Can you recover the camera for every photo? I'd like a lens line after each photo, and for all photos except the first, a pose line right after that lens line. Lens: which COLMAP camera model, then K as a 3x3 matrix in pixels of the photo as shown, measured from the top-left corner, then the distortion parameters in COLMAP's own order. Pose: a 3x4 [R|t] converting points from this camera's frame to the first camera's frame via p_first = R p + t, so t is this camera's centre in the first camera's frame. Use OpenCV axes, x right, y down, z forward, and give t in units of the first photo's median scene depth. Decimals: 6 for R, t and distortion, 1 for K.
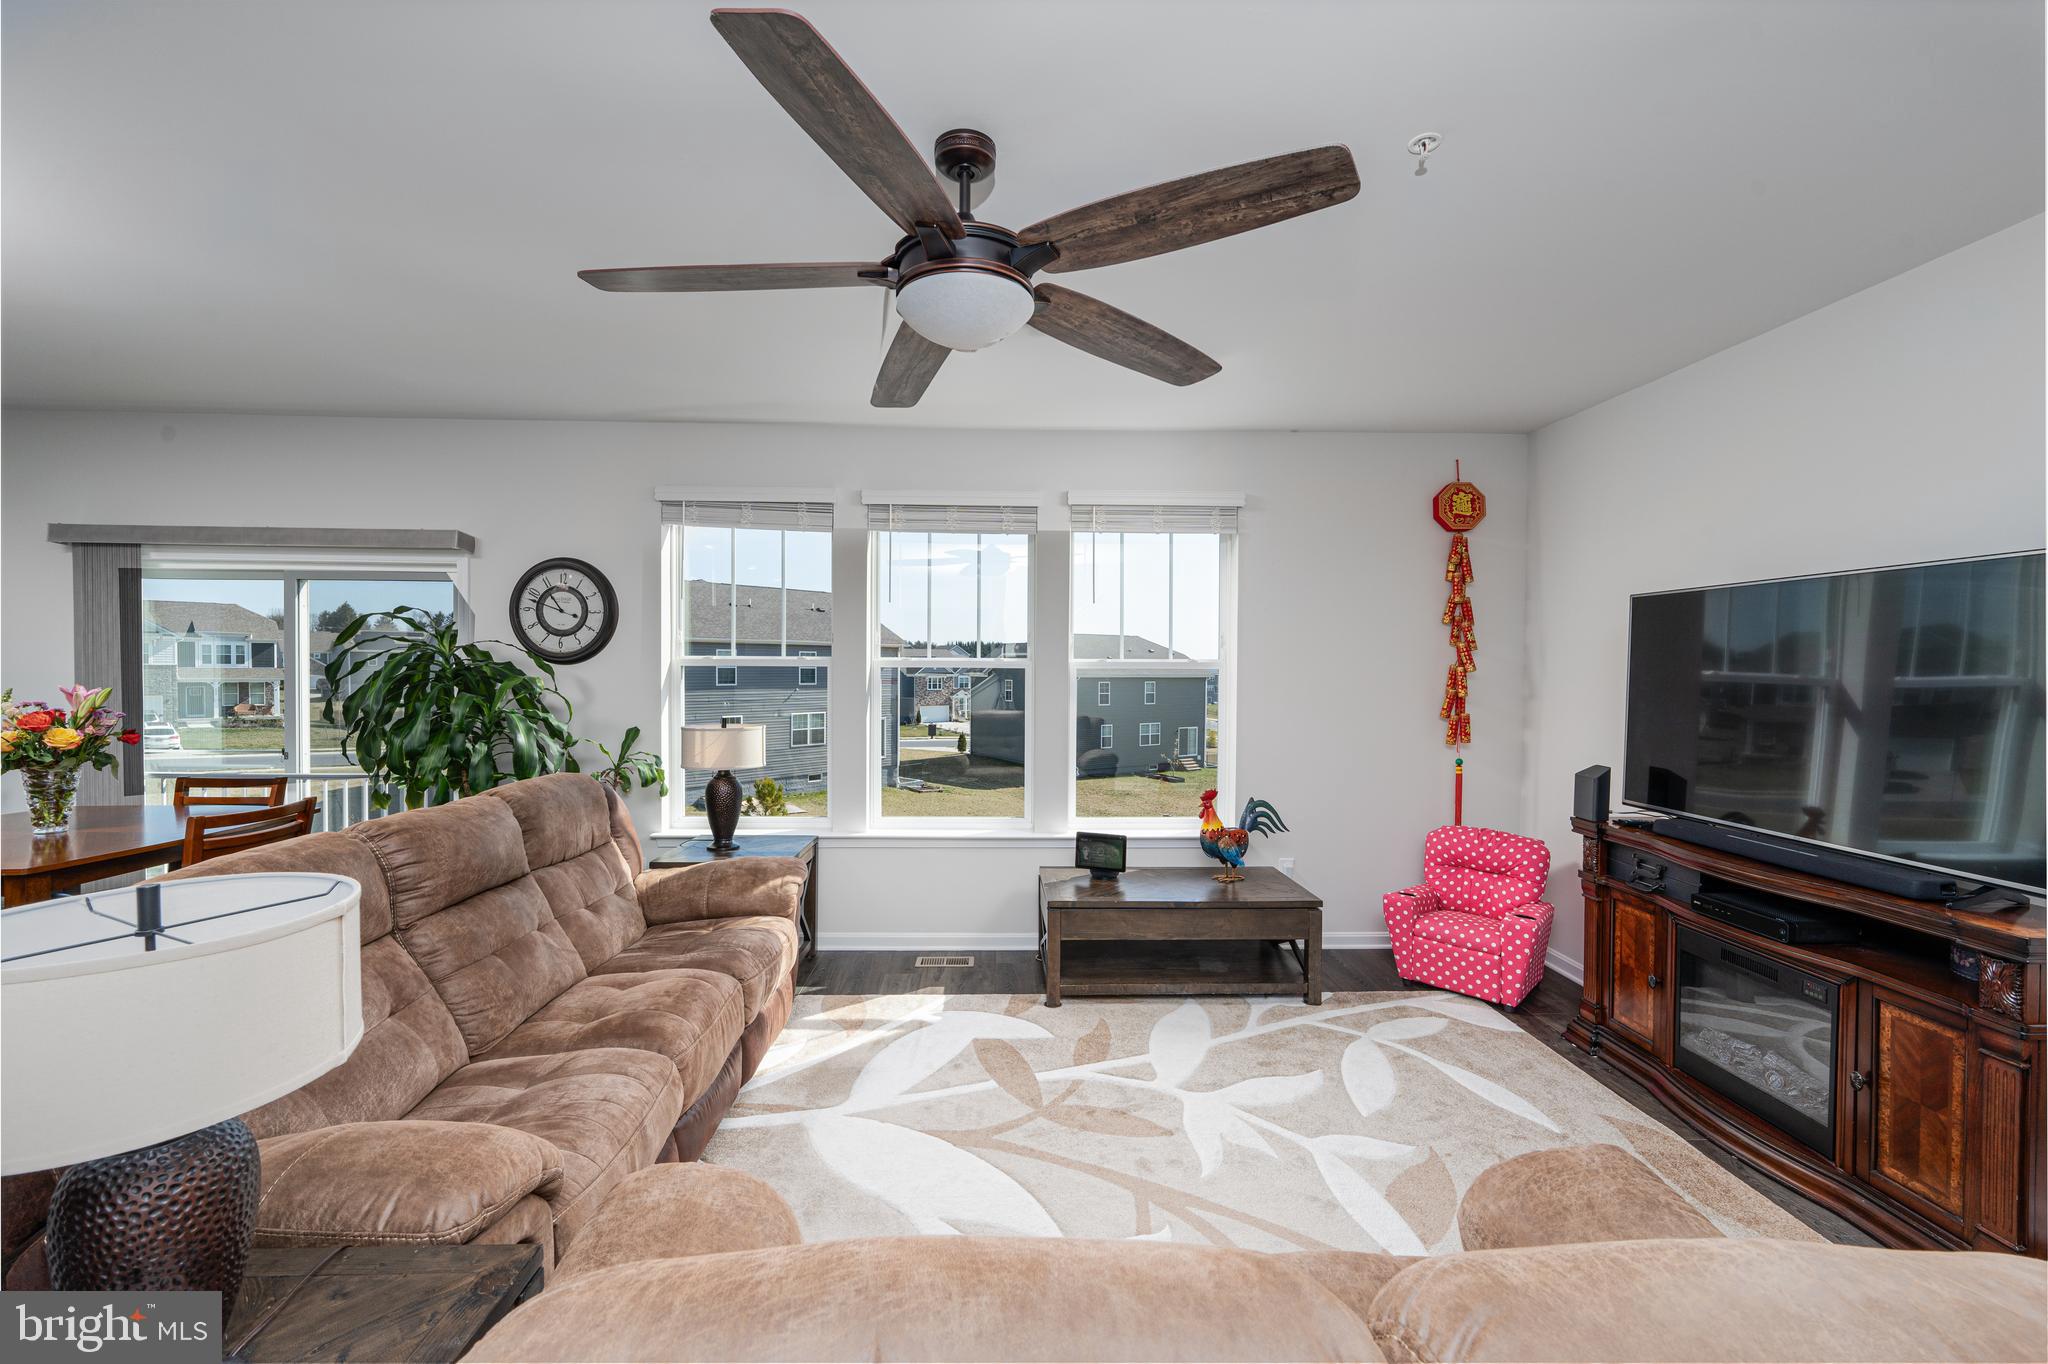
lens RADIAL K [[824.7, 0, 1015.6], [0, 824.7, 674.4], [0, 0, 1]] dist [0.003305, -0.001584]
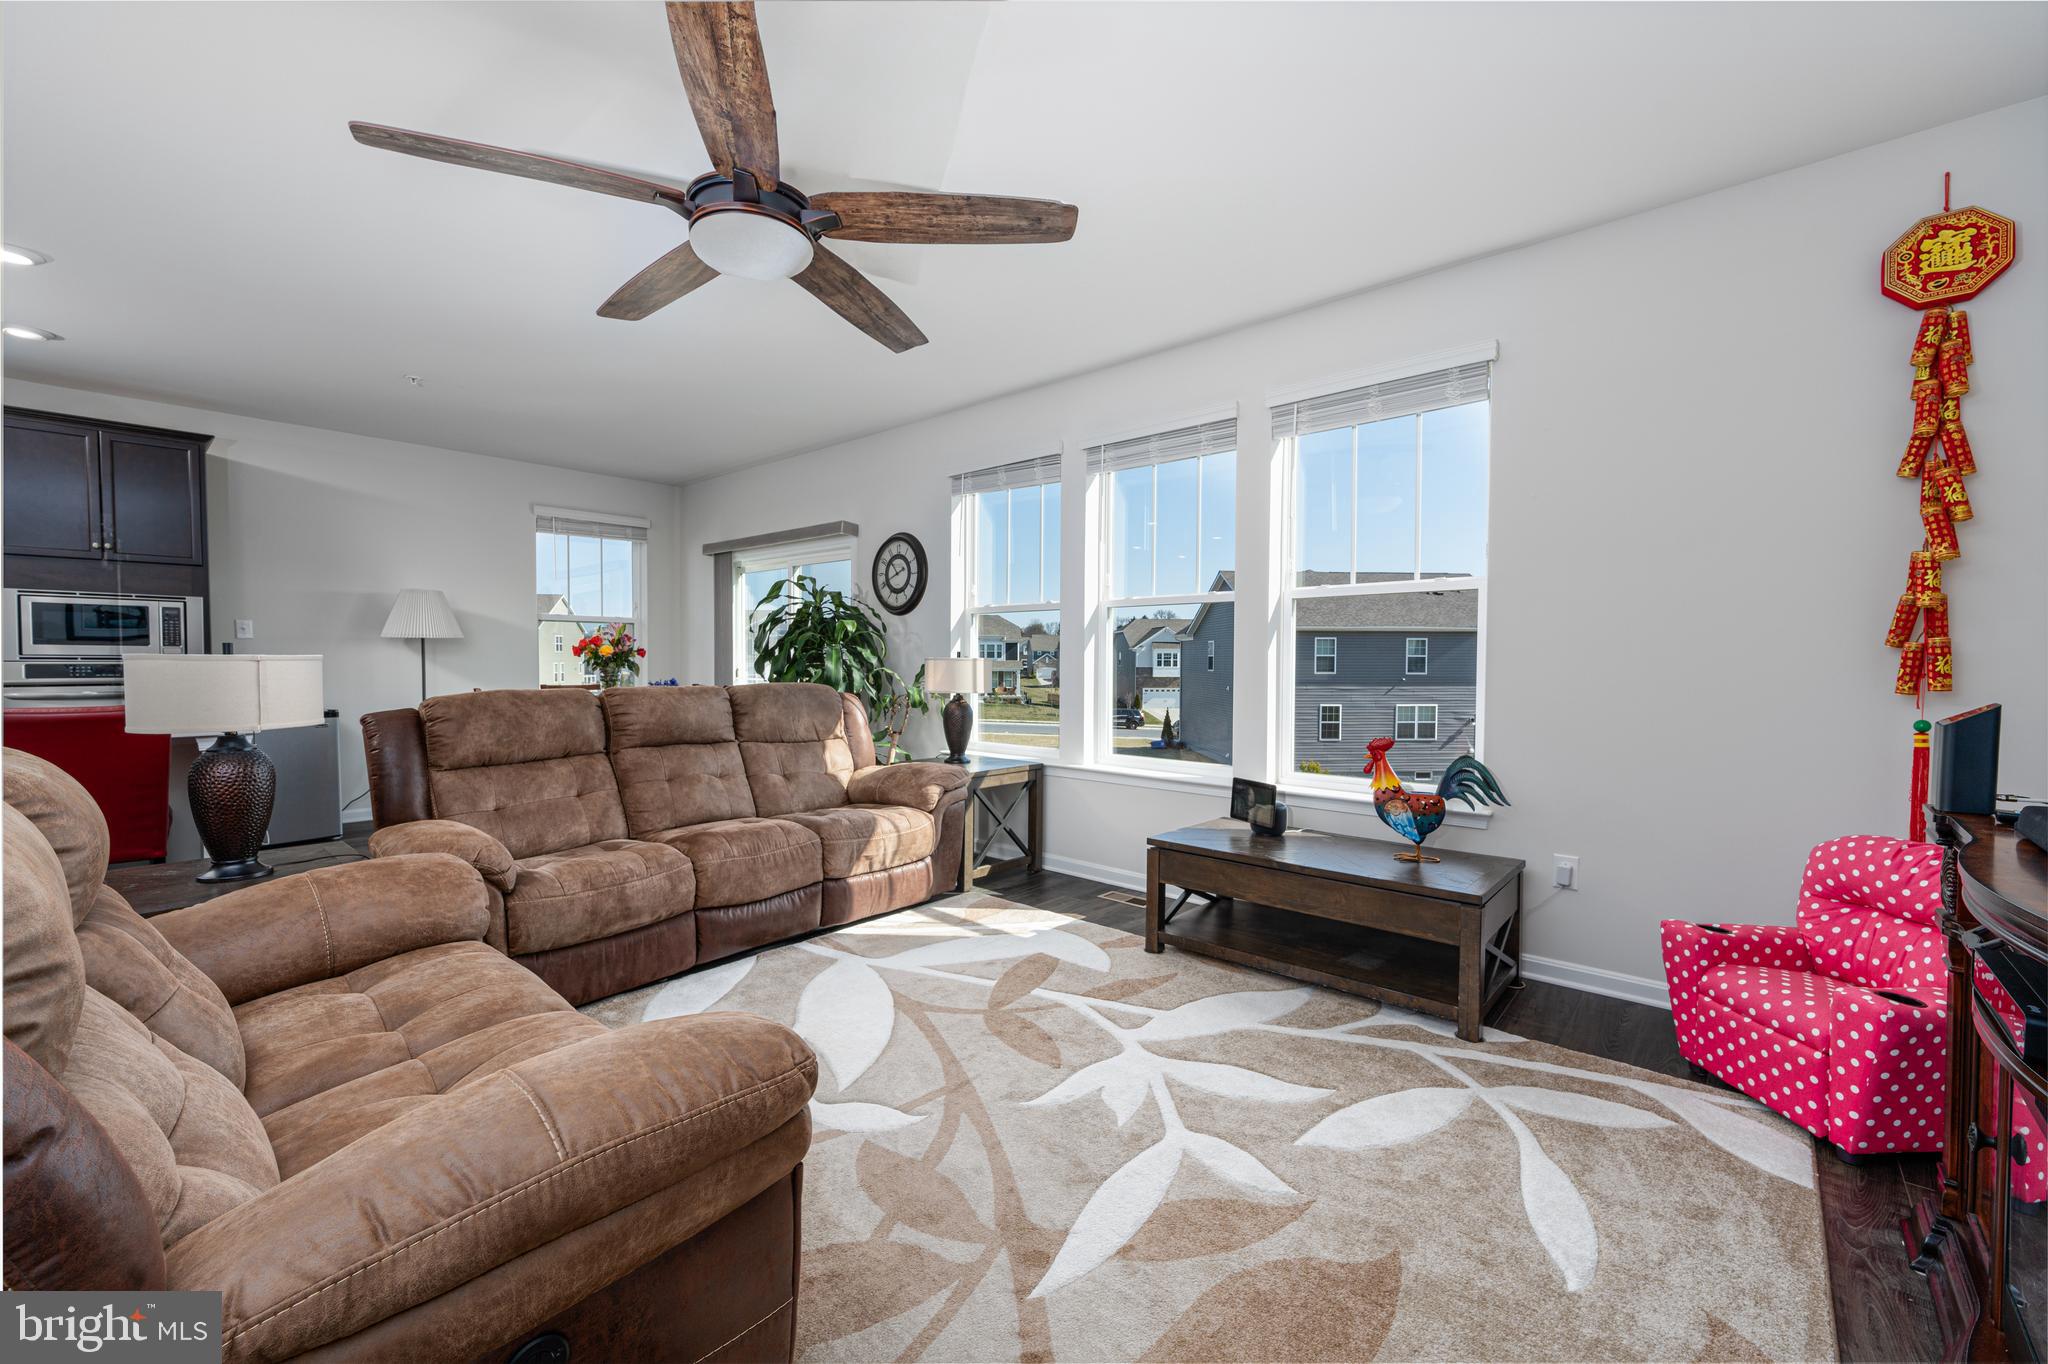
lens RADIAL K [[824.7, 0, 1018.0], [0, 824.7, 675.3], [0, 0, 1]] dist [0.003305, -0.001584]
pose [[0.726431, 0.009165, -0.687178, 0.513815], [-0.005177, 0.999956, 0.007863, 0.076567], [0.687220, -0.002155, 0.726446, 0.202429]]
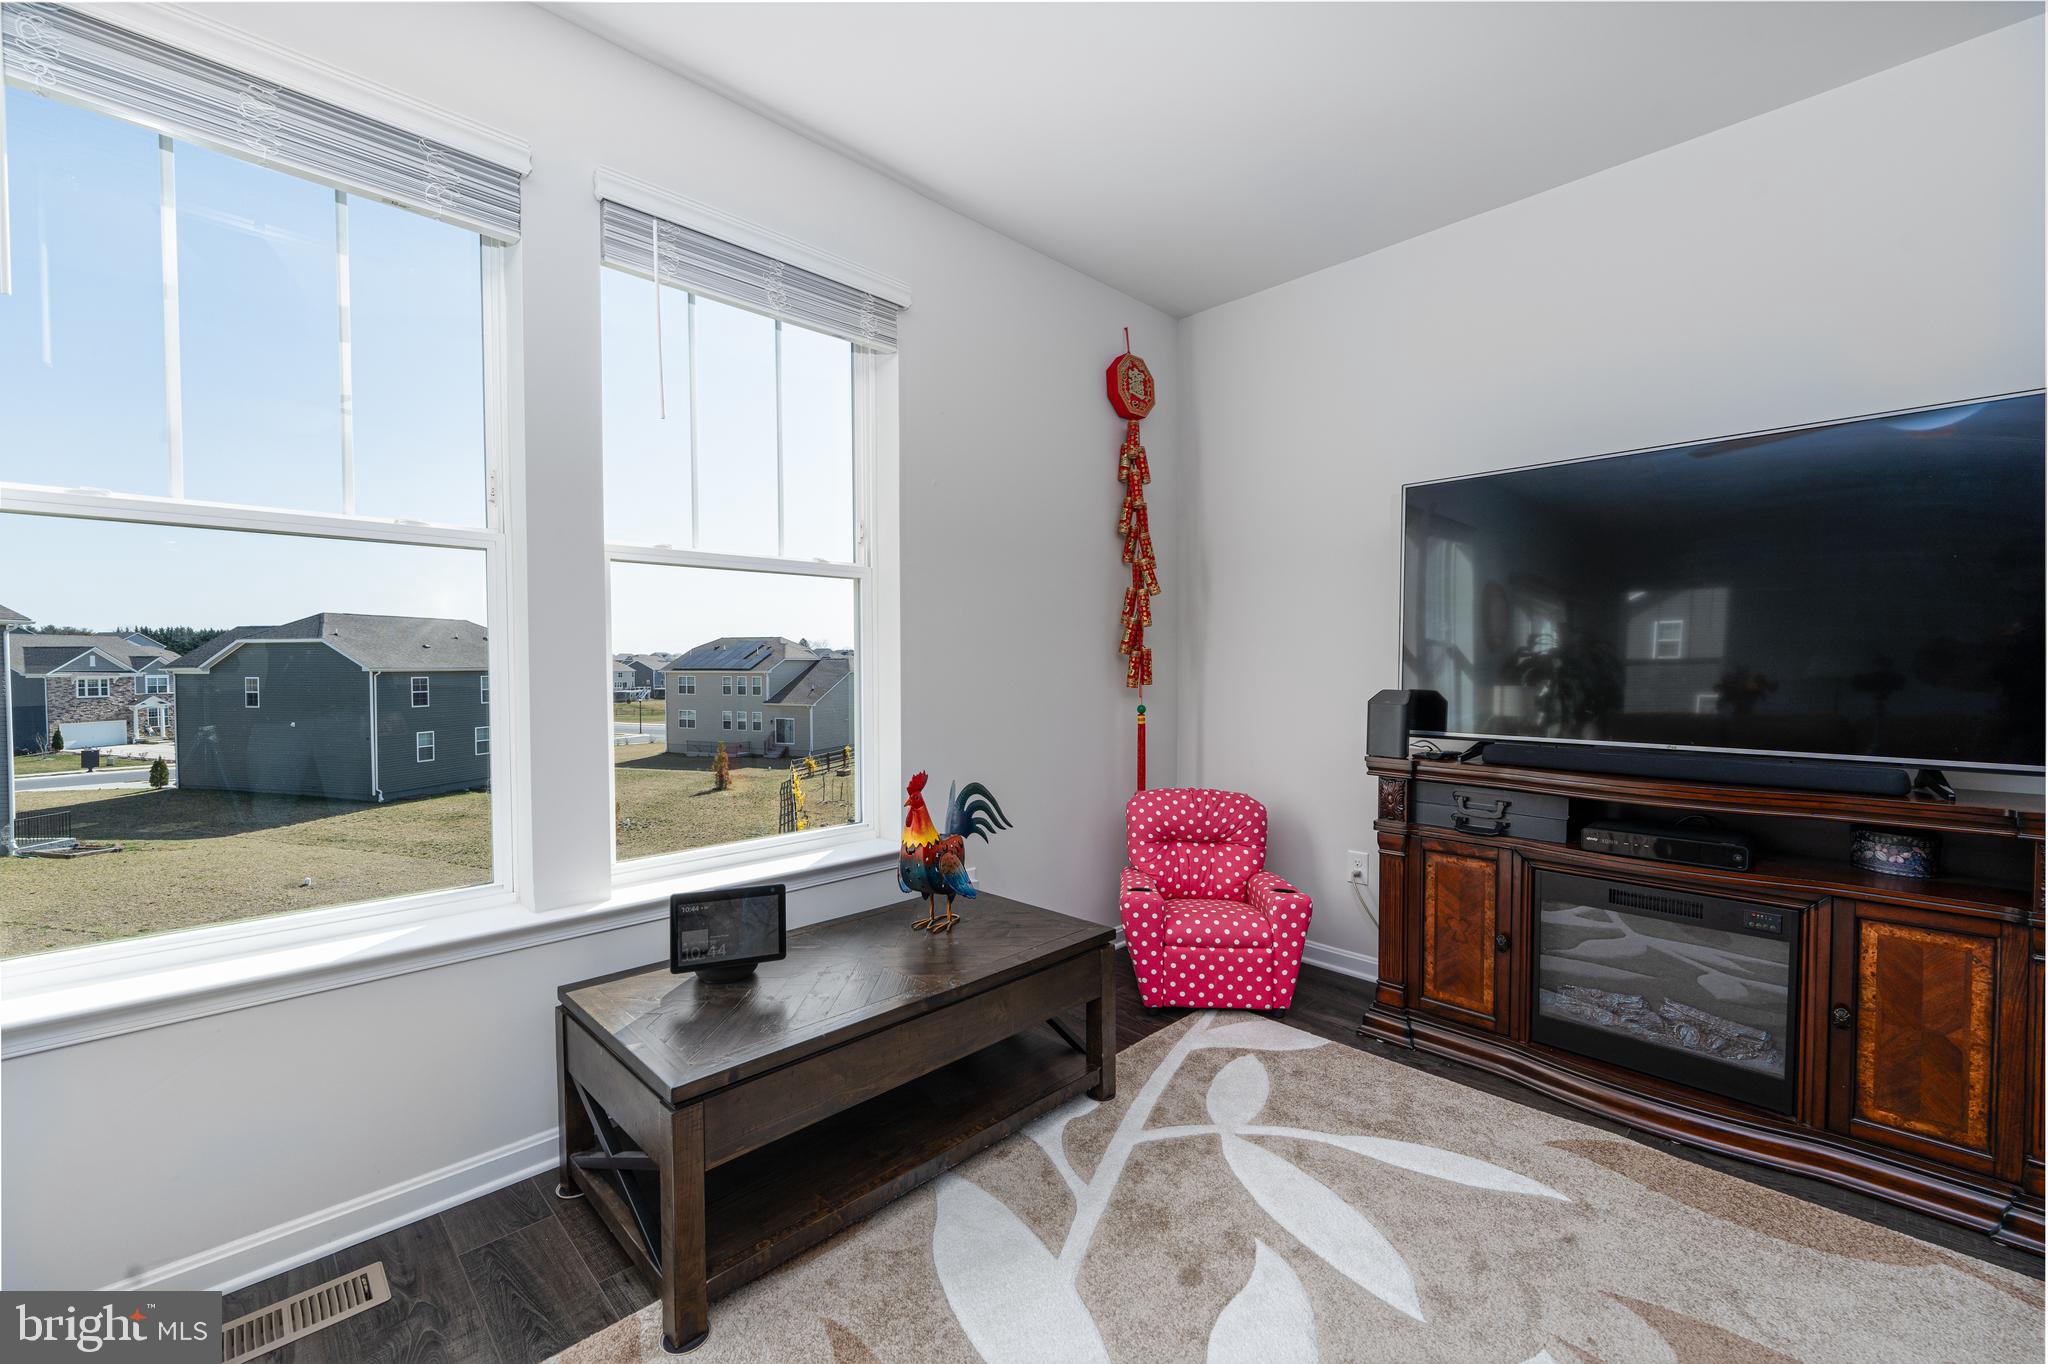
lens RADIAL K [[824.7, 0, 1019.7], [0, 824.7, 684.3], [0, 0, 1]] dist [0.003305, -0.001584]
pose [[0.733195, -0.026917, 0.679485, -0.092049], [0.014300, 0.999606, 0.024167, 0.065985], [-0.679868, -0.008002, 0.733291, 0.537410]]
